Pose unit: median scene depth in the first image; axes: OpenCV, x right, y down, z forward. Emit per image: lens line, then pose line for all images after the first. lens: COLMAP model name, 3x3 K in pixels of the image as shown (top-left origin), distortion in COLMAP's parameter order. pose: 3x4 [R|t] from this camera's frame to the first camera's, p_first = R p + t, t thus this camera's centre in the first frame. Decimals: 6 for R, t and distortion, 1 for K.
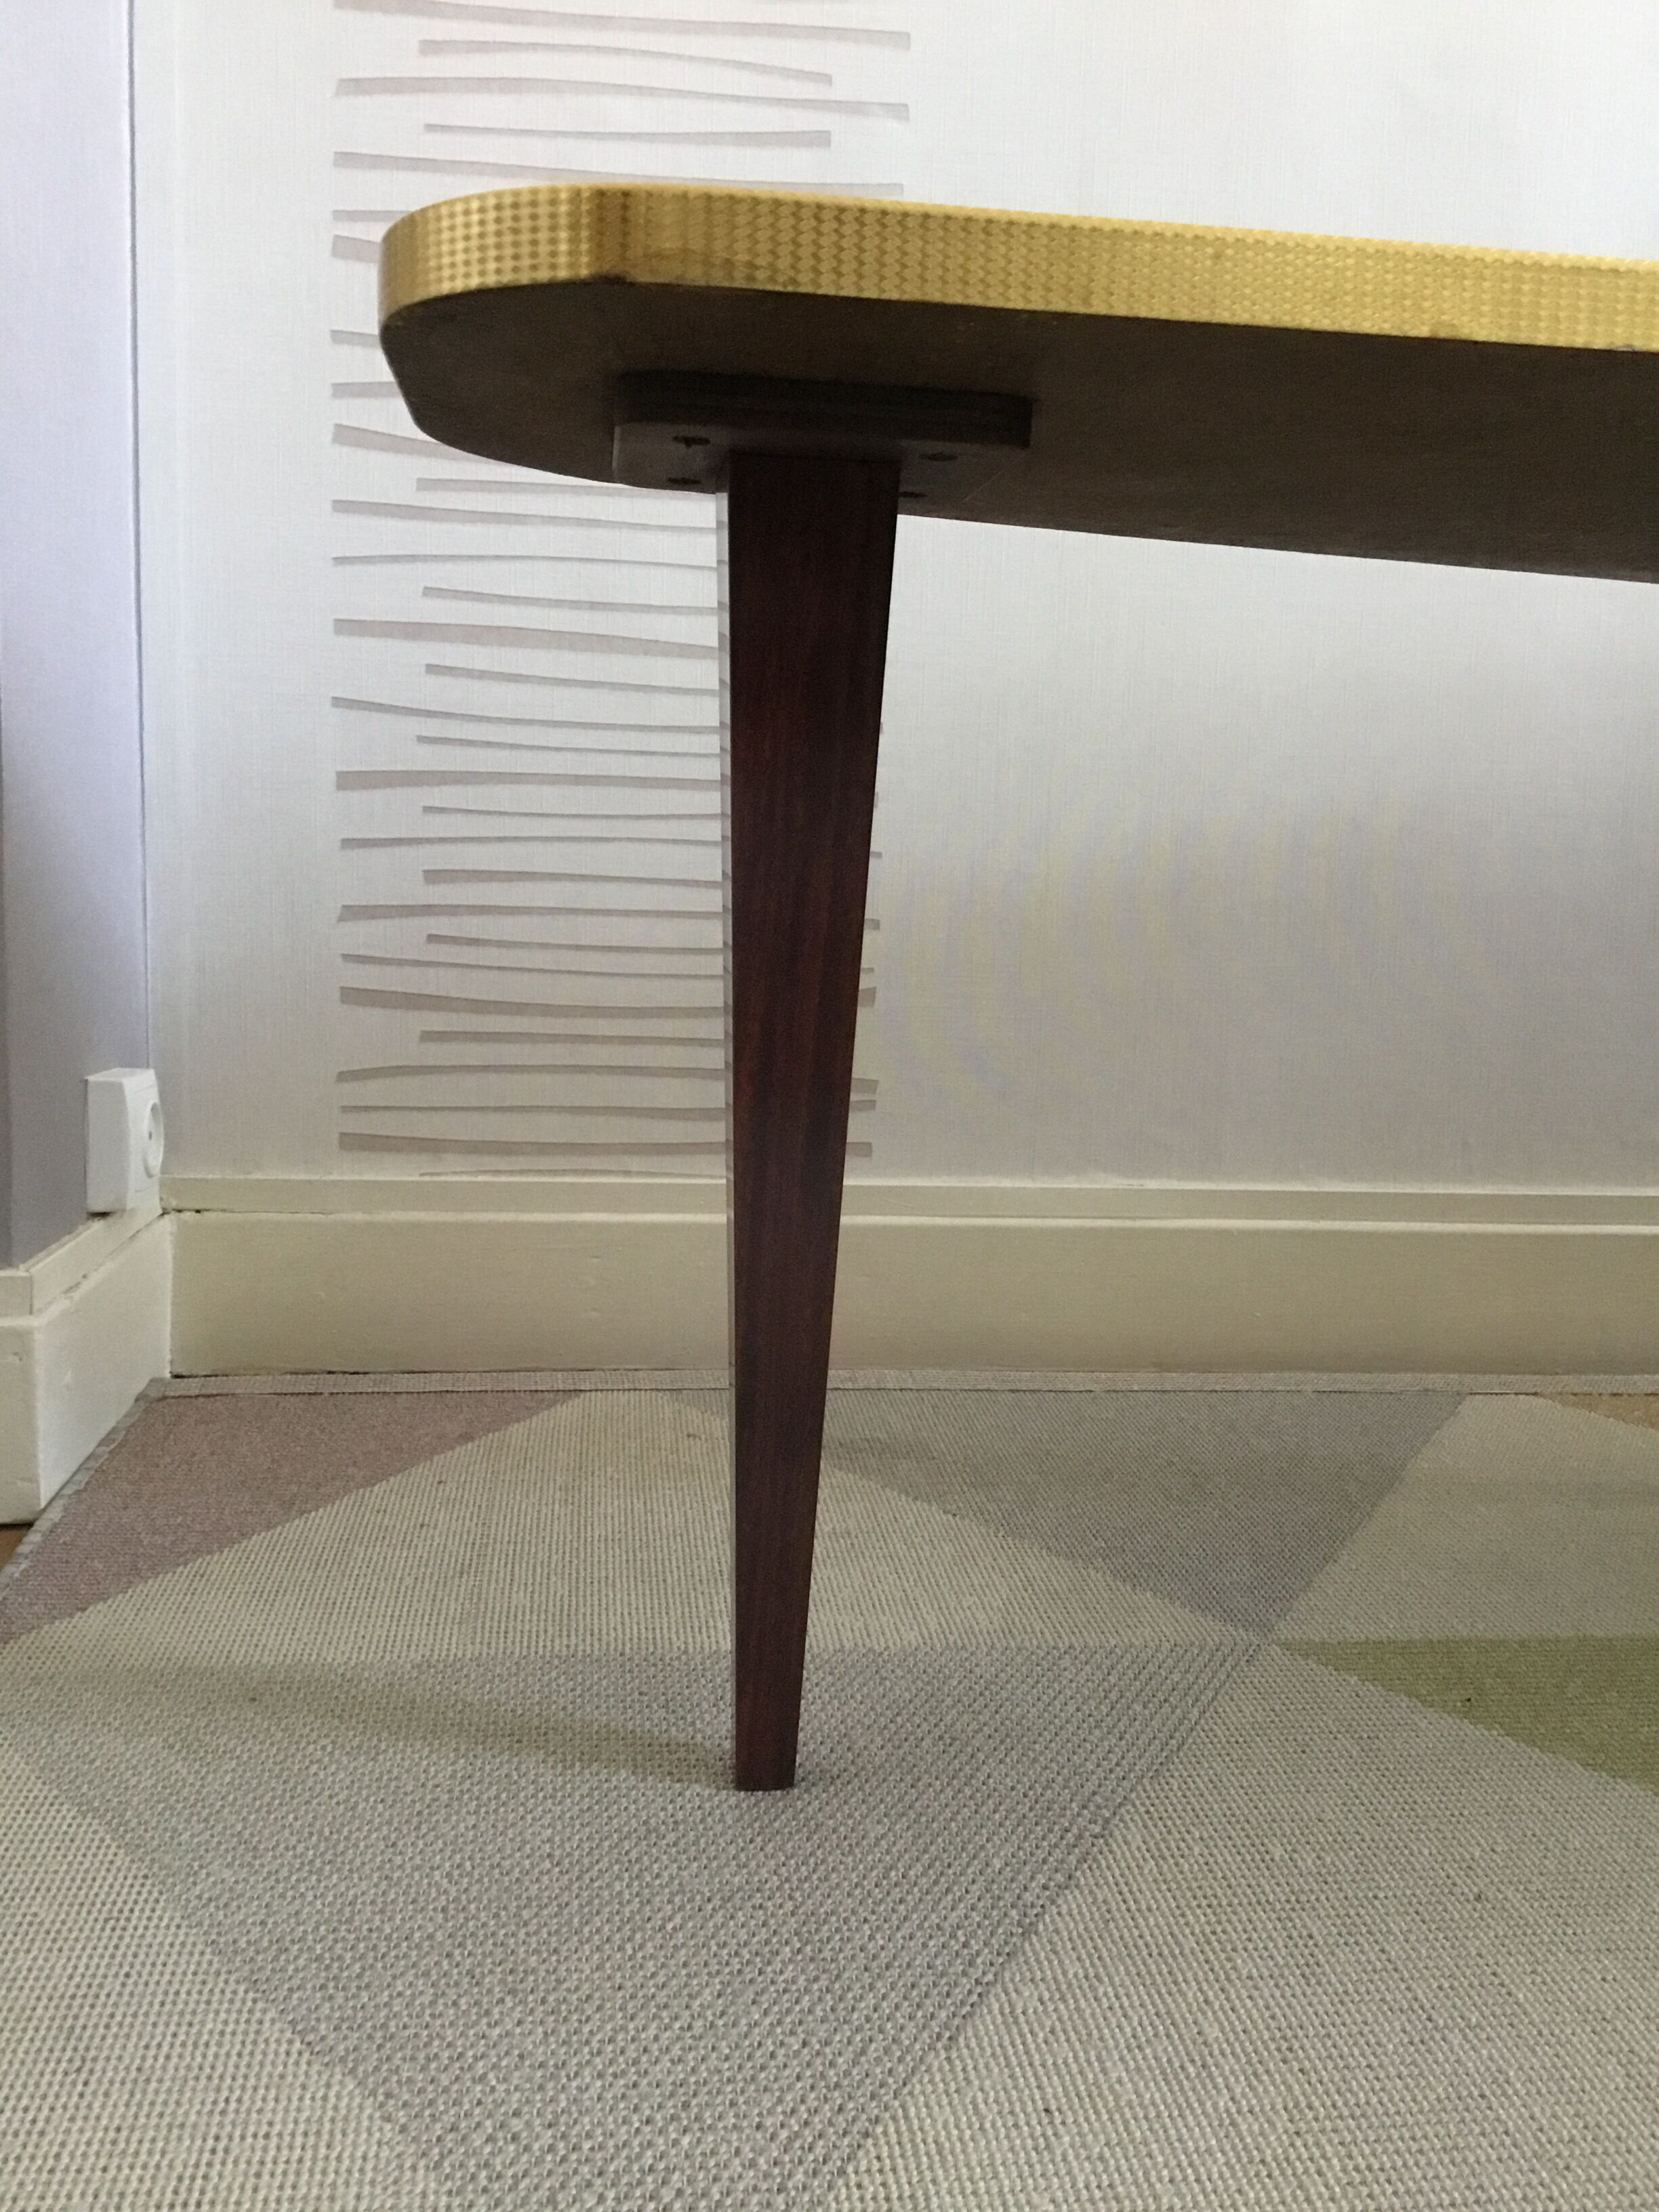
lens RADIAL K [[1981.2, 0, 843.4], [0, 1981.2, 1096.9], [0, 0, 1]] dist [0.045104, -0.086260]
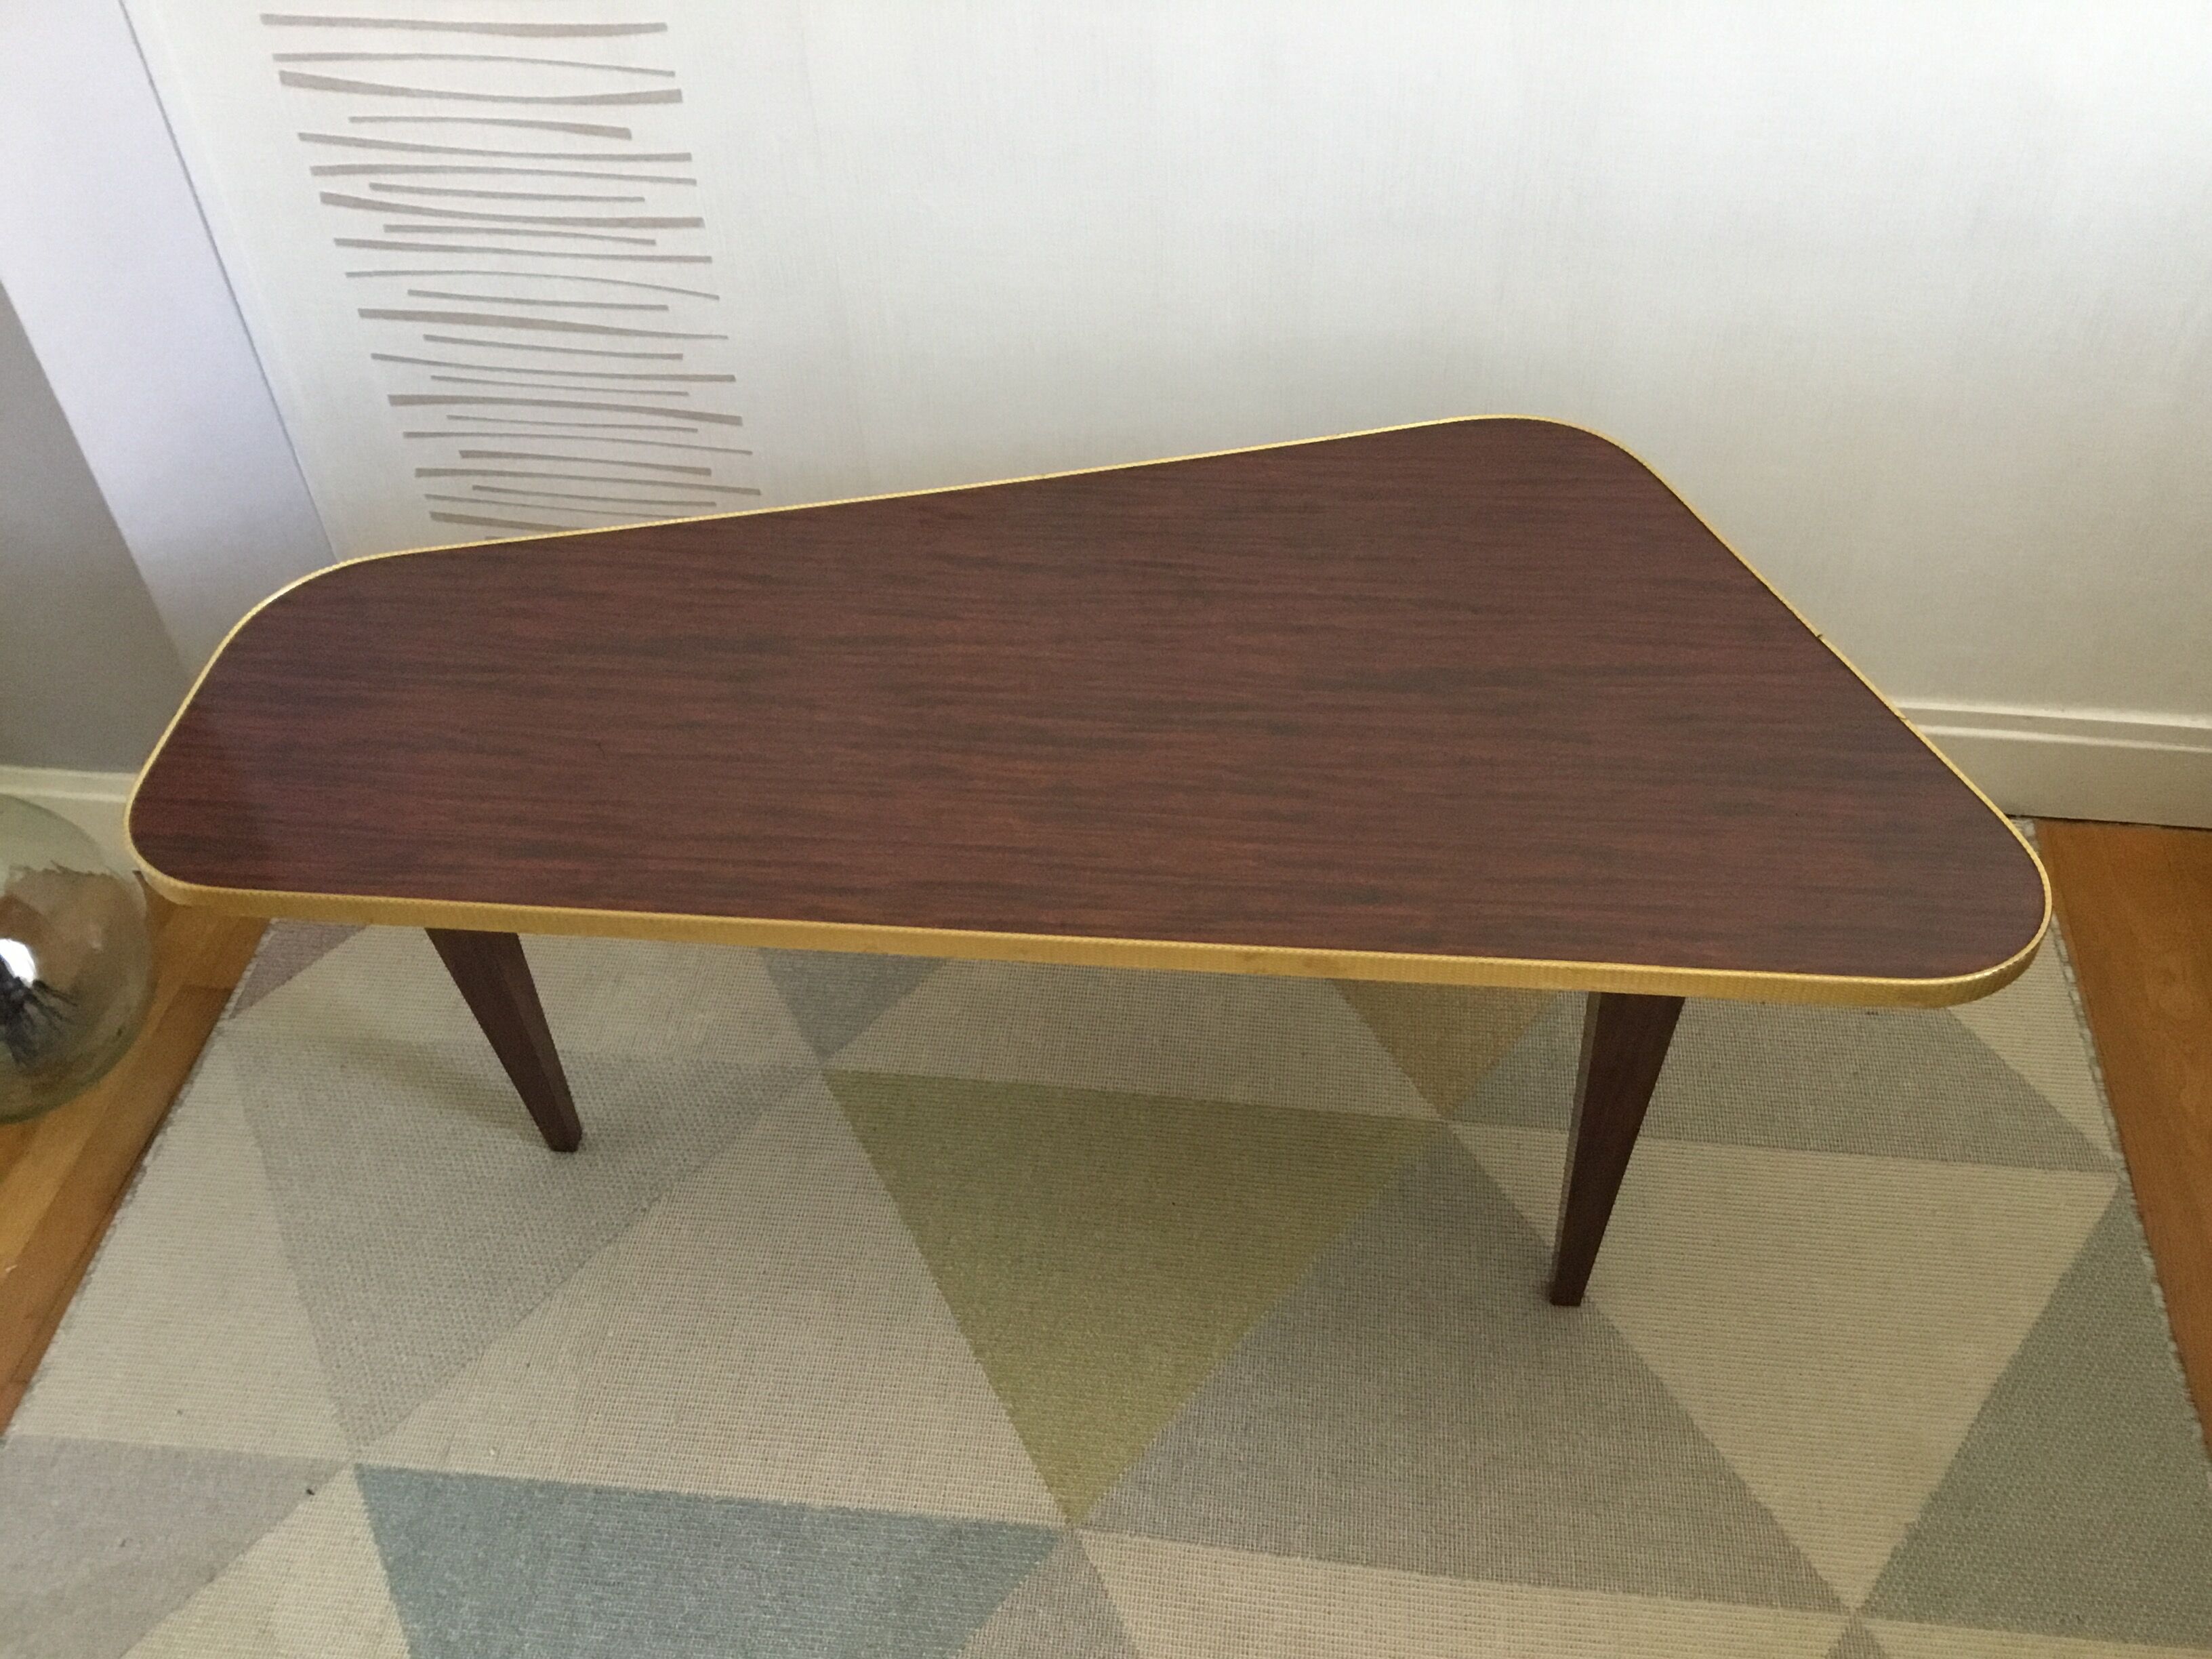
lens RADIAL K [[1981.2, 0, 1109.7], [0, 1981.2, 821.9], [0, 0, 1]] dist [0.045104, -0.086260]
pose [[0.973533, 0.115112, -0.197443, 0.627310], [0.028584, 0.795789, 0.604899, -0.820008], [0.226754, -0.594533, 0.771436, -0.244135]]
